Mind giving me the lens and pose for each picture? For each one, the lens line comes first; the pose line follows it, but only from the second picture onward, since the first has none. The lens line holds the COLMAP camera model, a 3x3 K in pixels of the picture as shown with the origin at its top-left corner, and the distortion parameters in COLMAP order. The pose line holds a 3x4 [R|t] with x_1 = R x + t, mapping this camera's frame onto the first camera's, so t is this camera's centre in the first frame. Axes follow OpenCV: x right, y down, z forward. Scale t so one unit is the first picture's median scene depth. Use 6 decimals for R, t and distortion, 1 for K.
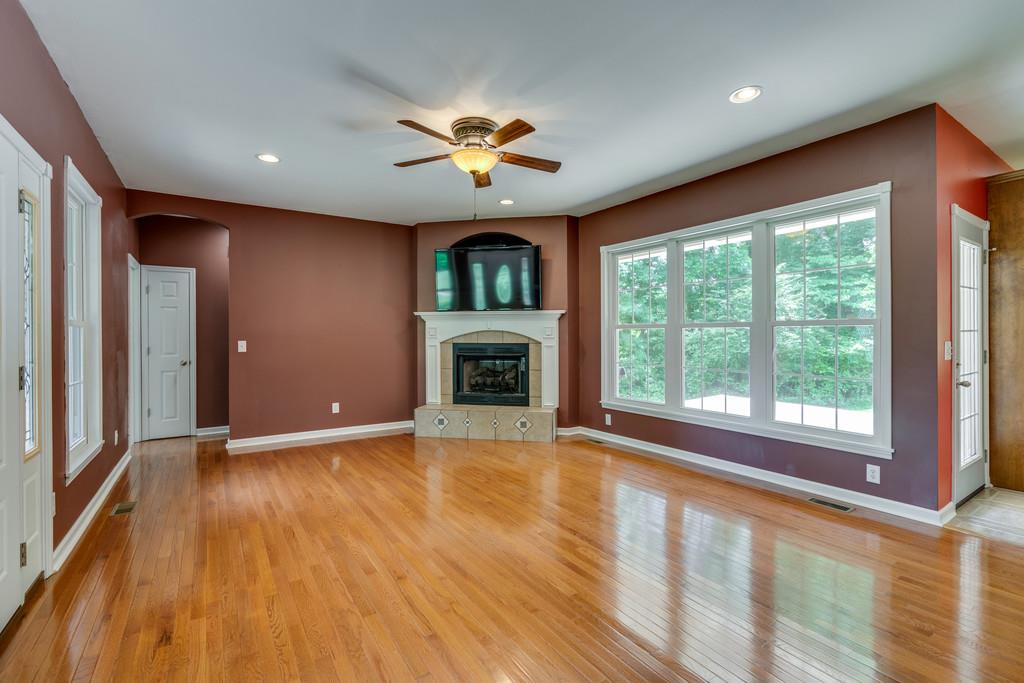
lens RADIAL K [[475.9, 0, 508.5], [0, 475.9, 335.7], [0, 0, 1]] dist [-0.002920, 0.002732]
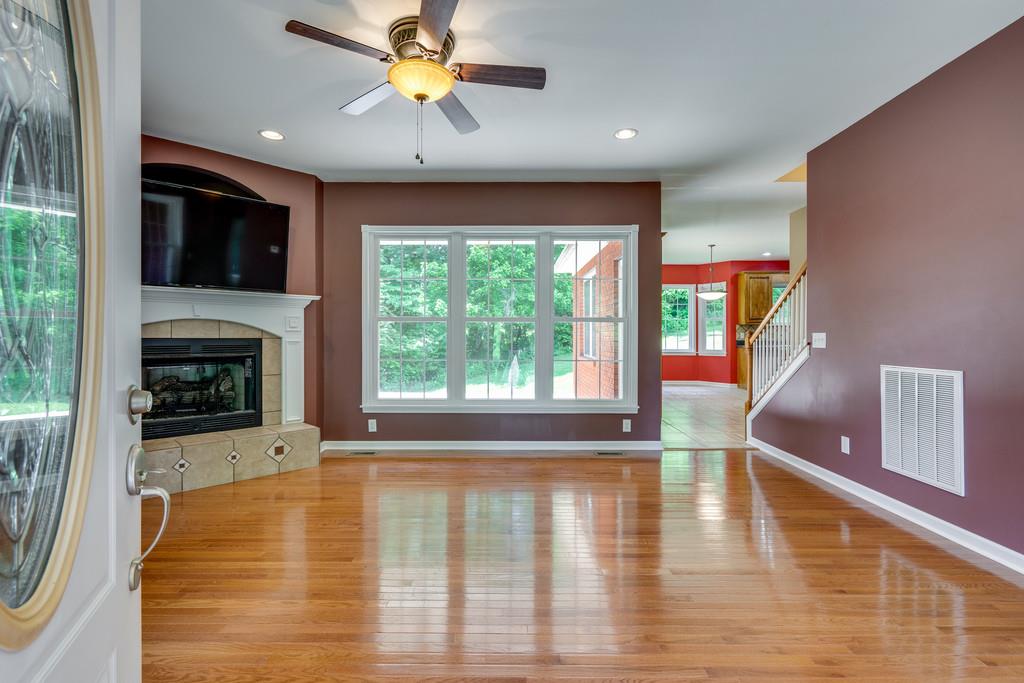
lens RADIAL K [[475.9, 0, 526.4], [0, 475.9, 338.5], [0, 0, 1]] dist [-0.002920, 0.002732]
pose [[0.537717, -0.000924, 0.843125, -0.357784], [-0.002999, 0.999991, 0.003008, 0.012967], [-0.843120, -0.004147, 0.537710, 0.282522]]
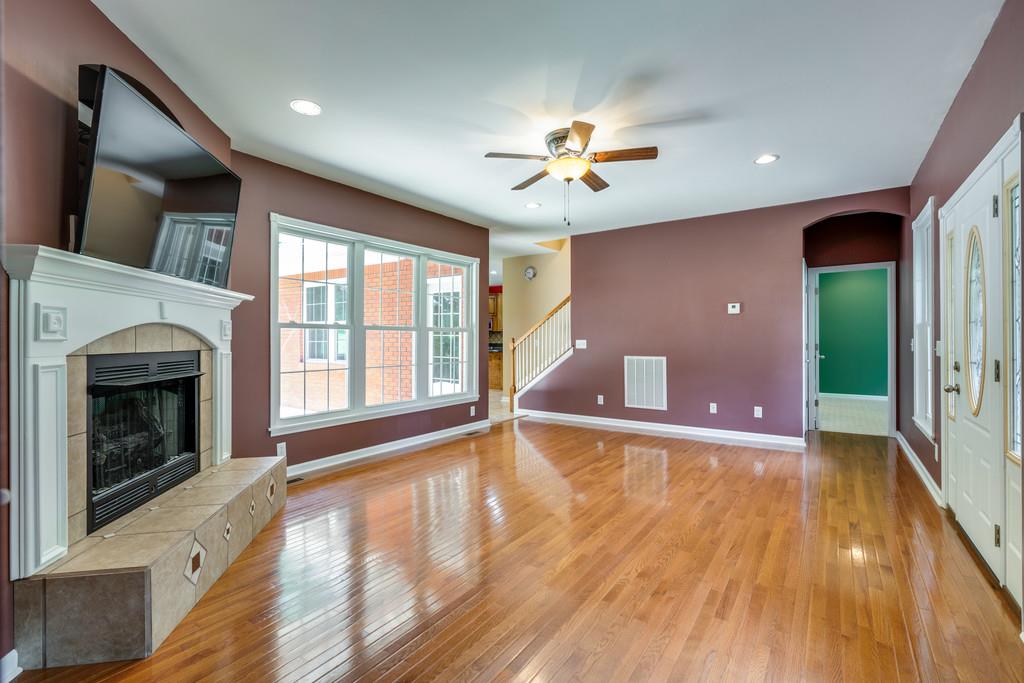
lens RADIAL K [[491.3, 0, 512.1], [0, 491.3, 338.0], [0, 0, 1]] dist [-0.002394, 0.002728]
pose [[-0.415777, 0.003692, 0.909459, -0.601074], [0.002480, 0.999993, -0.002926, 0.004735], [-0.909463, 0.001039, -0.415783, 0.937880]]
